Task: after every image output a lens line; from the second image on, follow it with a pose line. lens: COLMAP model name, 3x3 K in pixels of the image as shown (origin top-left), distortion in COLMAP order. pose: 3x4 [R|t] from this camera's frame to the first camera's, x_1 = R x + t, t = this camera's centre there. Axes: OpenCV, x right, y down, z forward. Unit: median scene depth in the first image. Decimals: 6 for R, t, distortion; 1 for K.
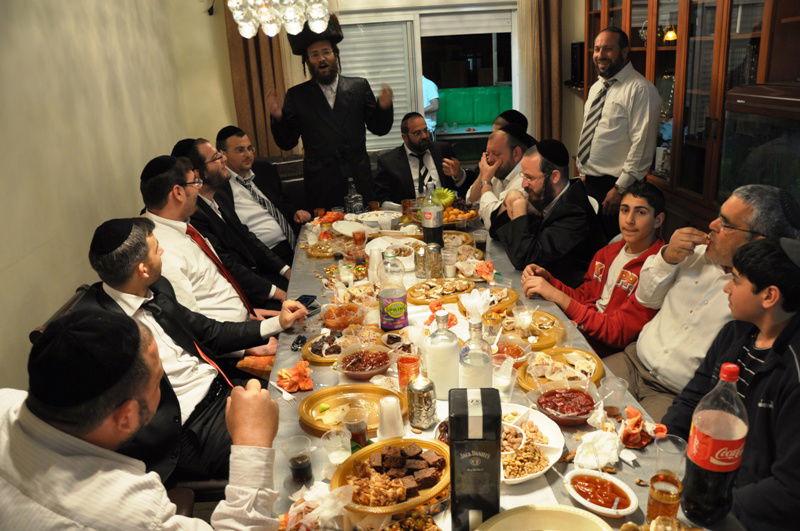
lens RADIAL K [[622.6, 0, 400.0], [0, 622.6, 265.5], [0, 0, 1]] dist [-0.183664, 0.208600]
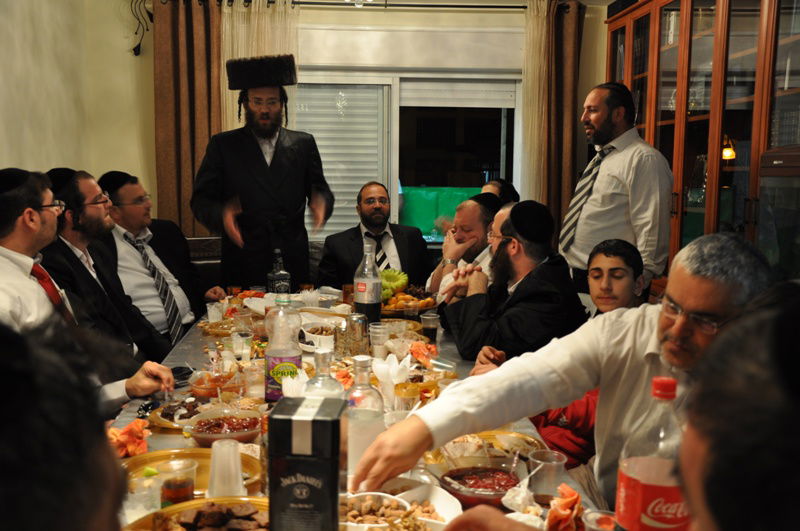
lens RADIAL K [[812.2, 0, 400.0], [0, 812.2, 265.5], [0, 0, 1]] dist [-0.001497, -0.007441]
pose [[0.997448, 0.071189, 0.005373, 0.071288], [-0.068472, 0.975254, -0.210218, 0.085425], [-0.020205, 0.209314, 0.977640, 0.007074]]
